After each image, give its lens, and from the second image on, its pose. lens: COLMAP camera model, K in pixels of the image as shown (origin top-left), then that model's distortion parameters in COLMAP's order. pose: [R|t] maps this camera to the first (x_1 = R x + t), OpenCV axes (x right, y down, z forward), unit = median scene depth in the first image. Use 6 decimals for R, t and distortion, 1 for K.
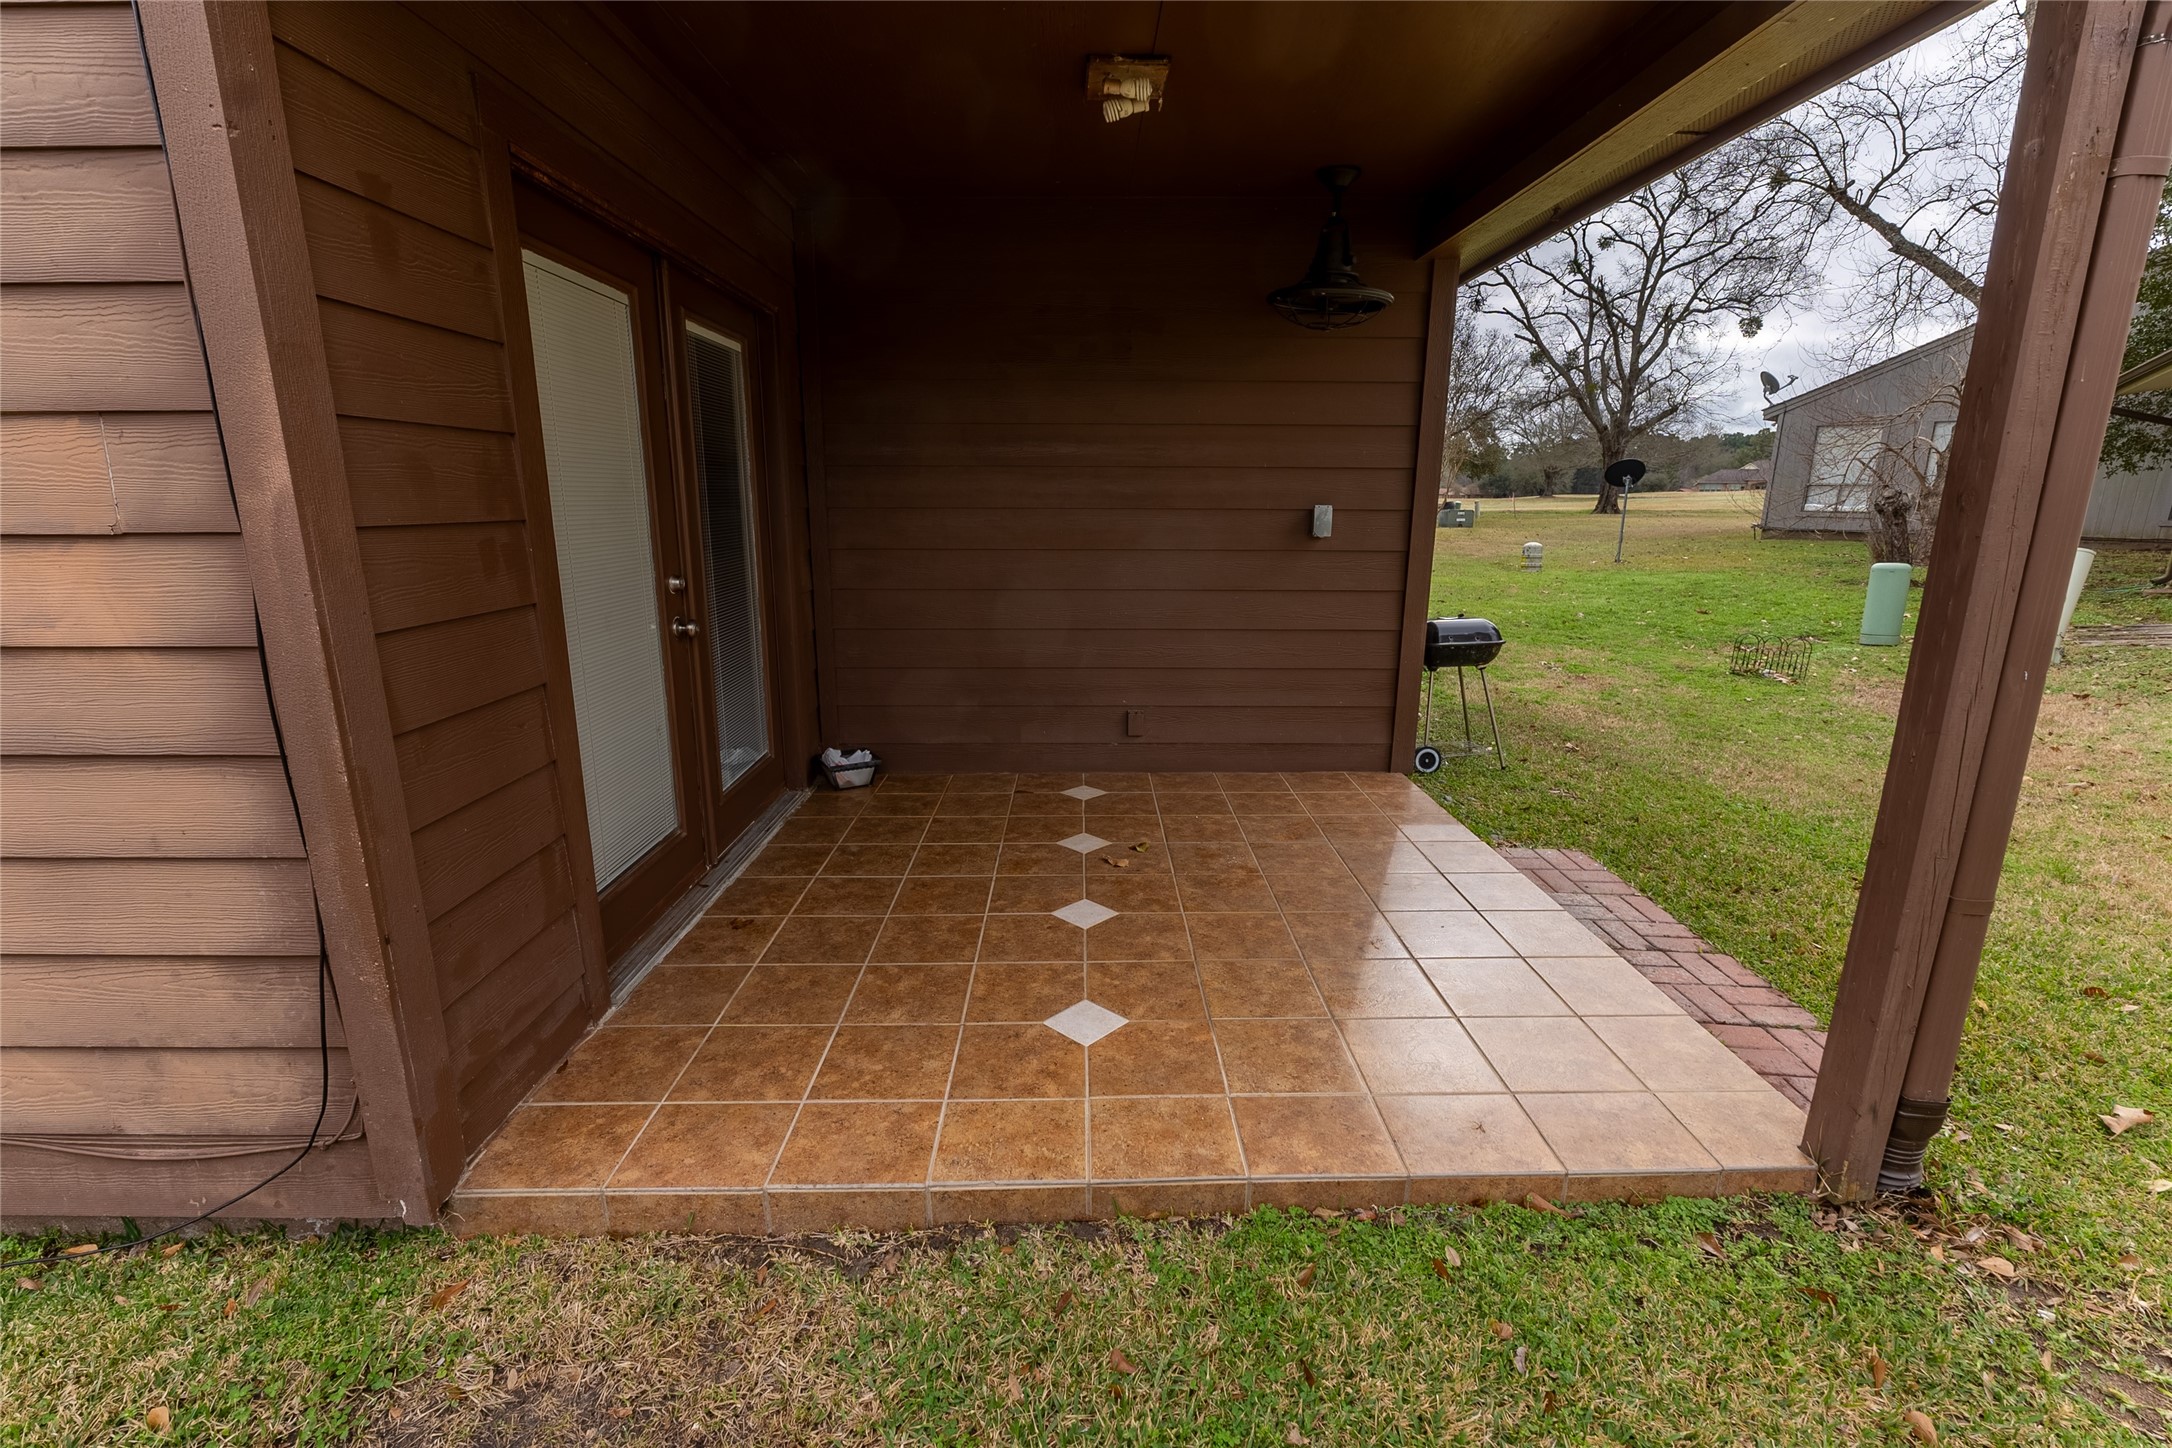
lens RADIAL K [[932.8, 0, 1091.2], [0, 932.8, 721.4], [0, 0, 1]] dist [-0.013520, -0.000207]
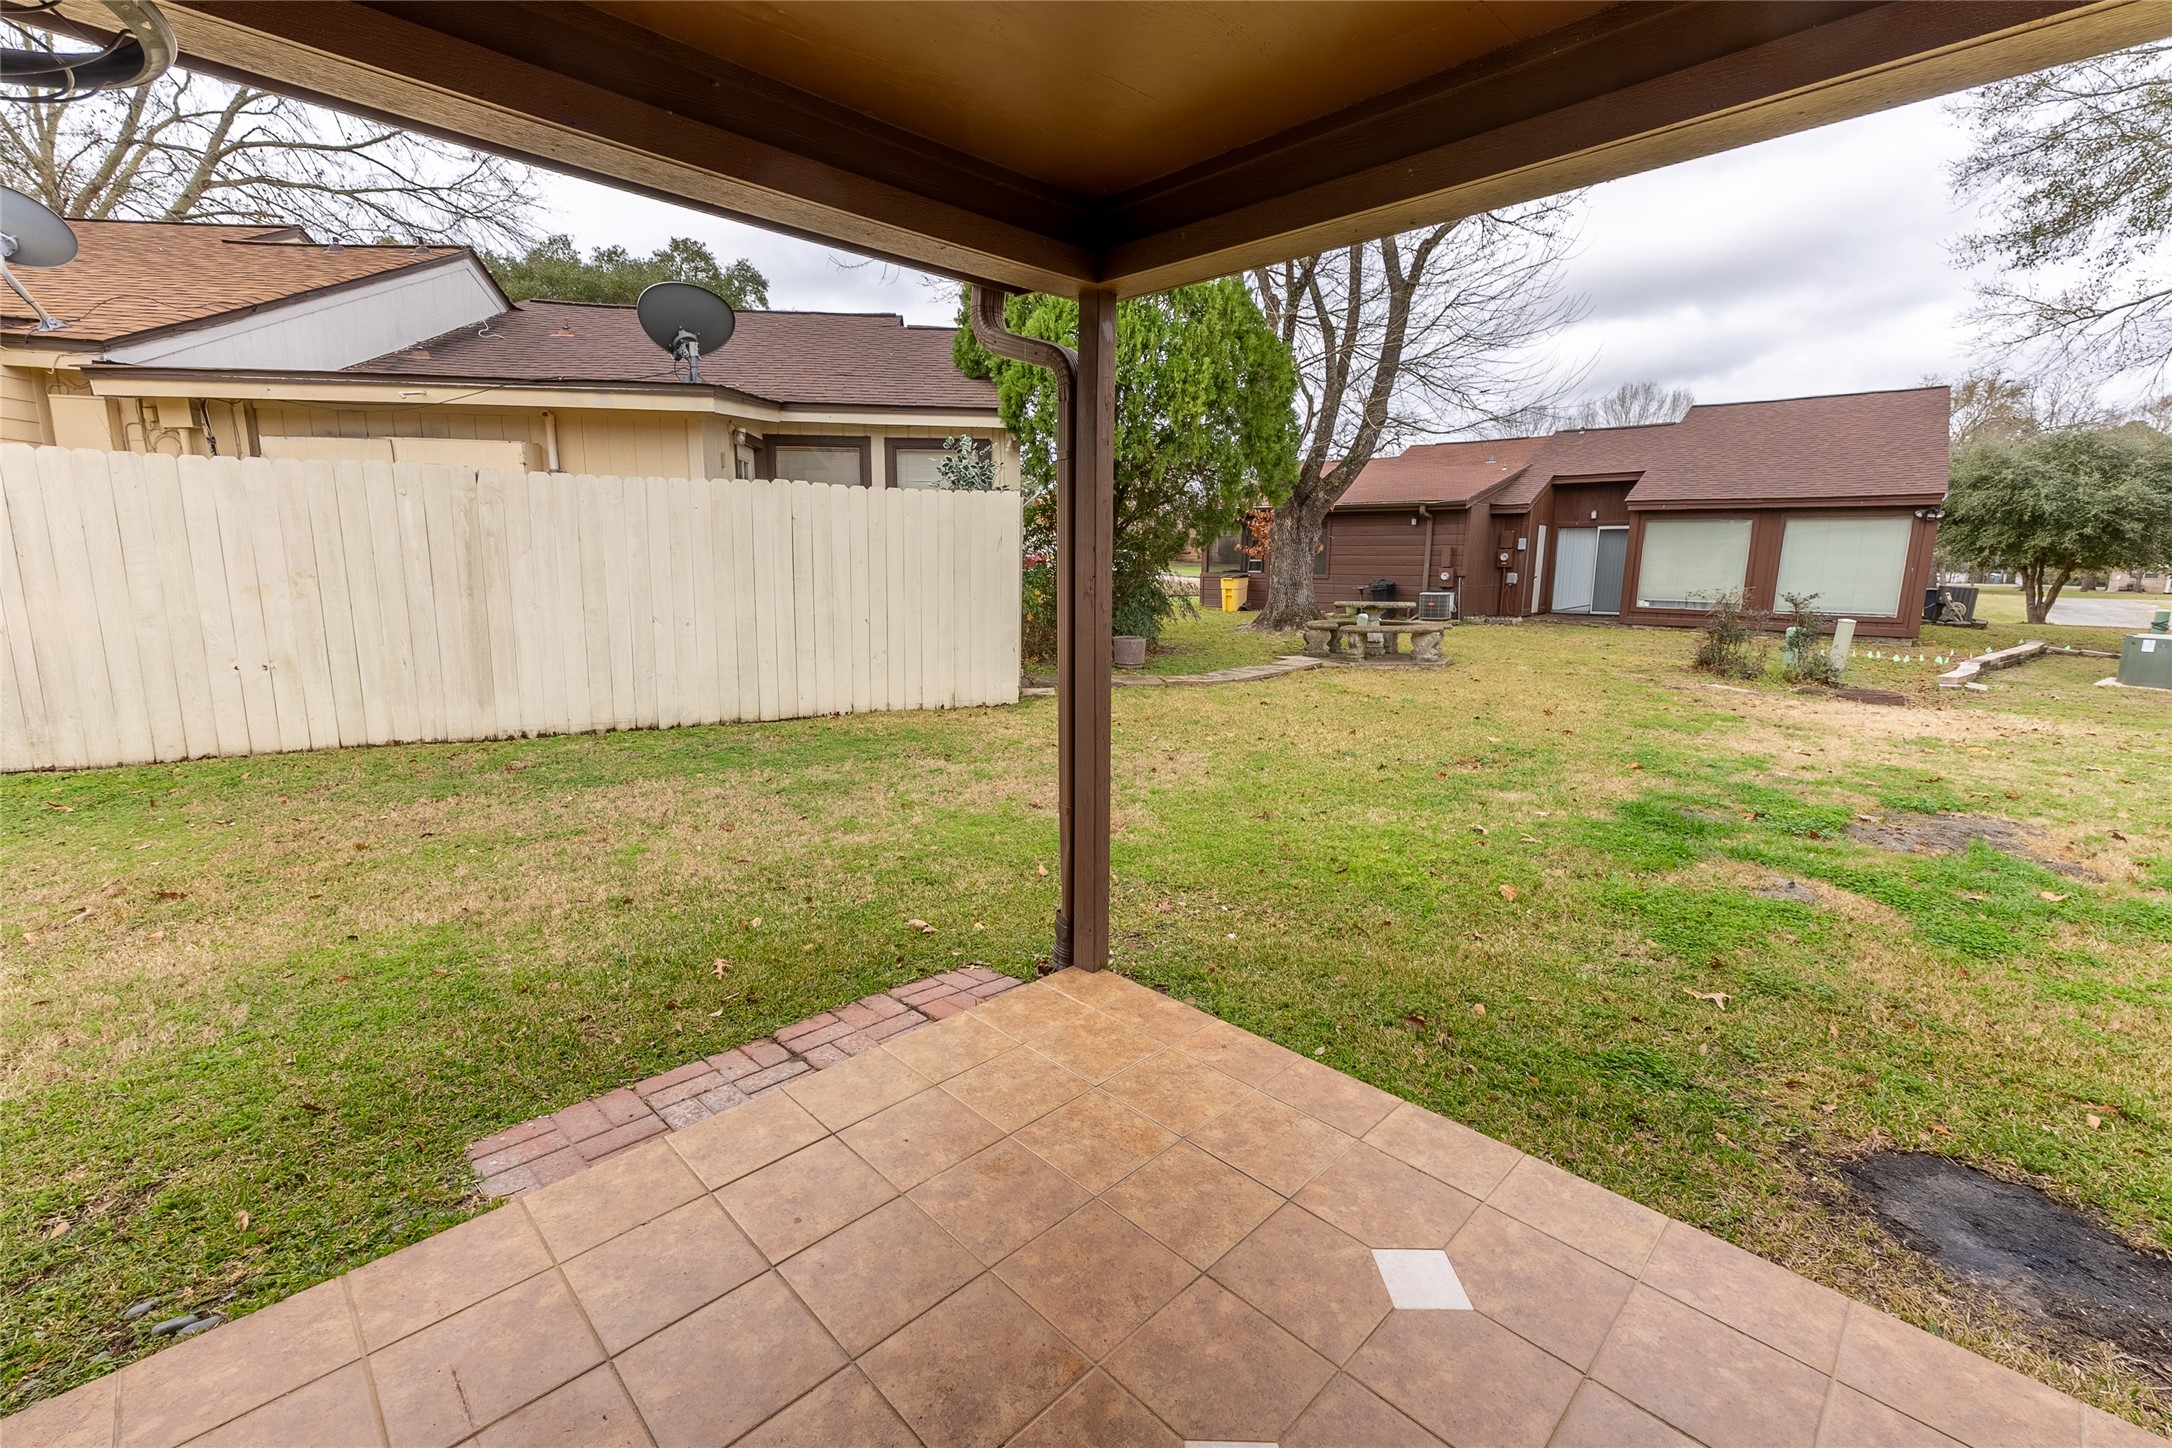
lens RADIAL K [[932.8, 0, 1084.6], [0, 932.8, 728.0], [0, 0, 1]] dist [-0.013520, -0.000207]
pose [[-0.703645, -0.135649, 0.697483, -0.241111], [0.155608, 0.928362, 0.337534, -0.356944], [-0.693303, 0.346038, -0.632130, 1.263800]]
